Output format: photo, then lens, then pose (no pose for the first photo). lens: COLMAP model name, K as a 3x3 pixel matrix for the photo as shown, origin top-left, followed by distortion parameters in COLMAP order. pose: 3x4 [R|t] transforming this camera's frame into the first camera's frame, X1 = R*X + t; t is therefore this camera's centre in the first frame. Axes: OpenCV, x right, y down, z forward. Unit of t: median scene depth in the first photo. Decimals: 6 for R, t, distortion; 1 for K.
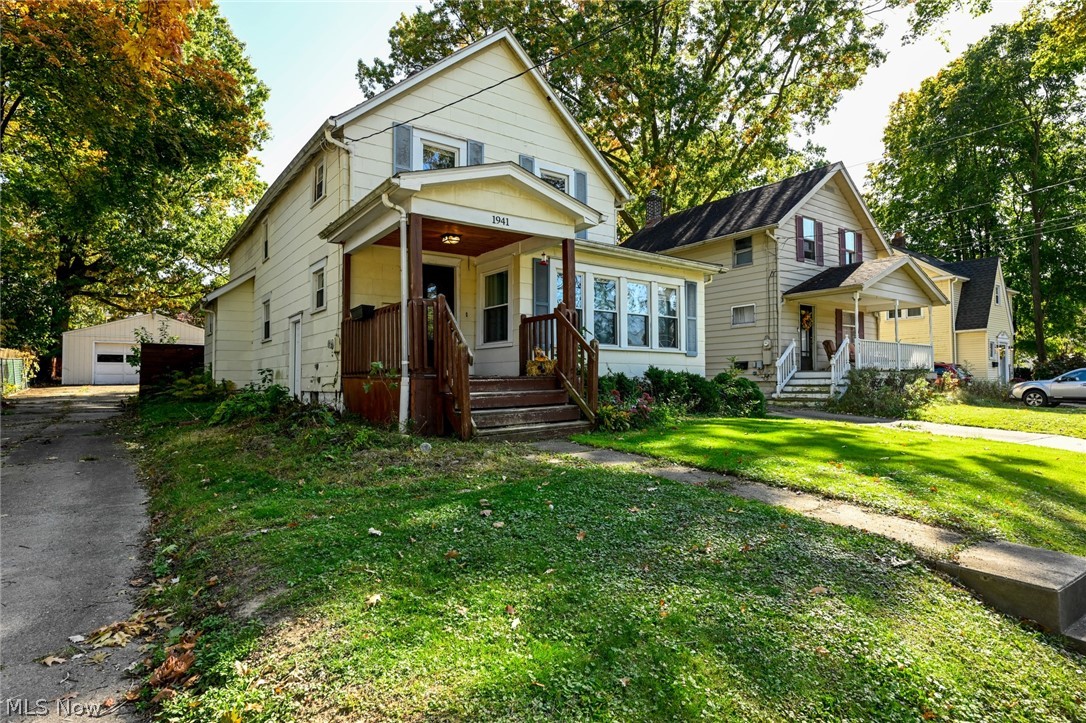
lens RADIAL K [[590.4, 0, 538.8], [0, 590.4, 363.4], [0, 0, 1]] dist [-0.002569, -0.000451]
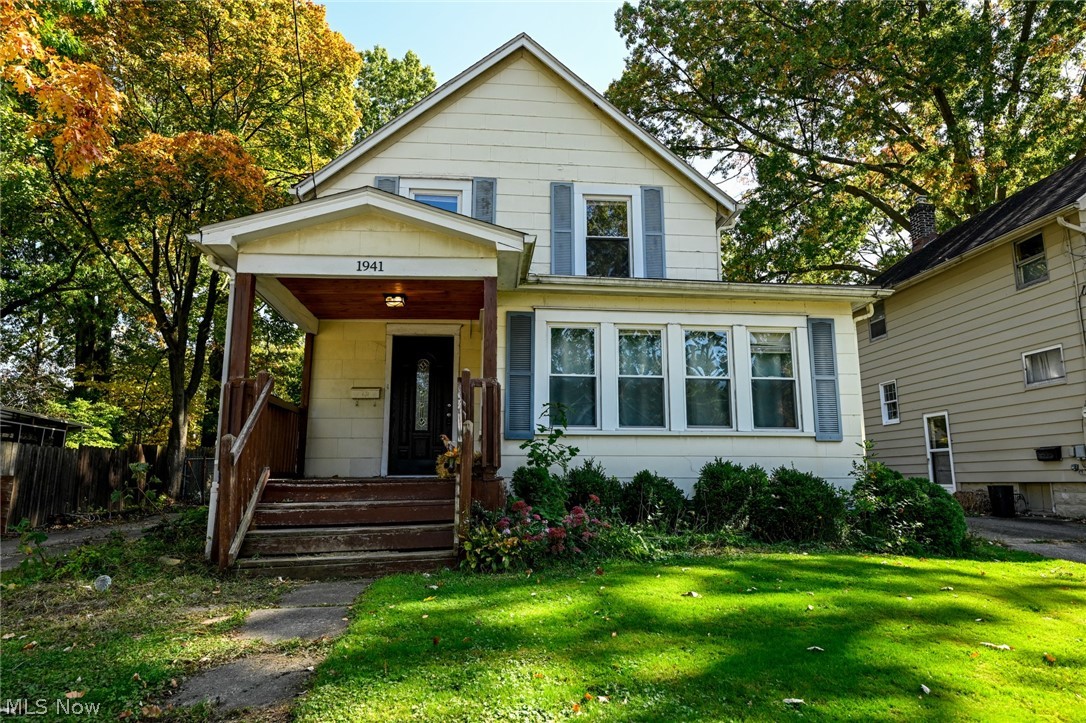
lens RADIAL K [[668.8, 0, 545.4], [0, 668.8, 363.8], [0, 0, 1]] dist [-0.000808, 0.001878]
pose [[0.866075, -0.087361, -0.492221, 0.399346], [0.017972, 0.989417, -0.143982, 0.003243], [0.499590, 0.115853, 0.858480, 0.306091]]
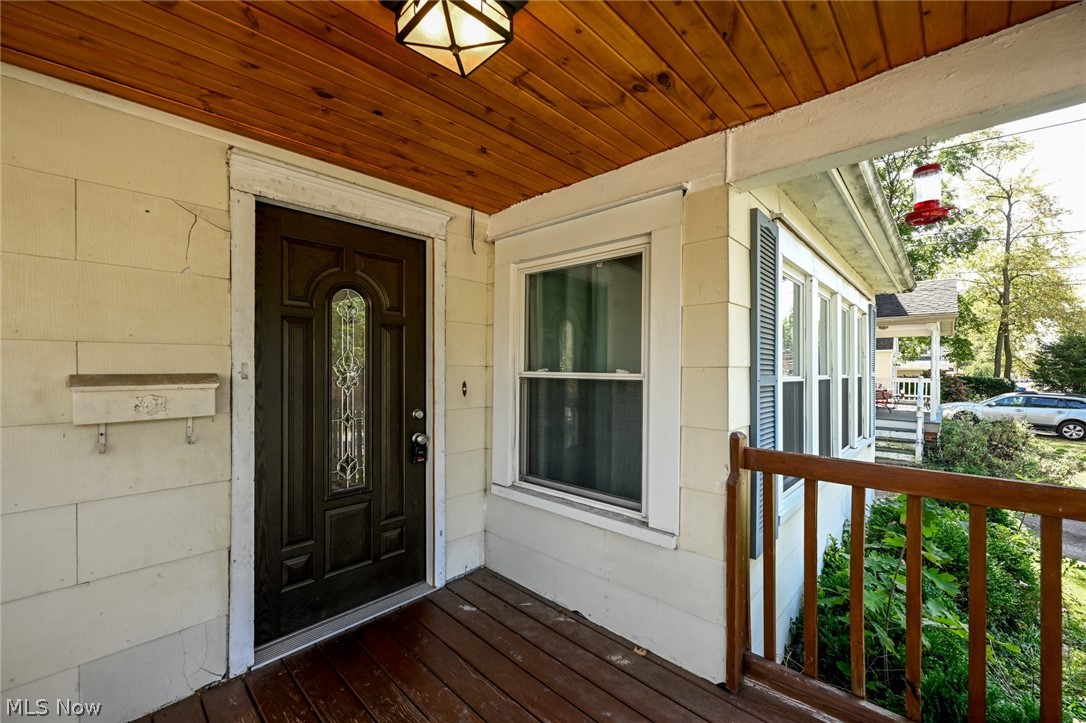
lens RADIAL K [[435.6, 0, 546.0], [0, 435.6, 365.5], [0, 0, 1]] dist [-0.003747, -0.000197]
pose [[0.981077, 0.009341, 0.193394, -0.126691], [-0.015343, 0.999445, 0.029558, -0.105212], [-0.193011, -0.031966, 0.980676, 0.767274]]
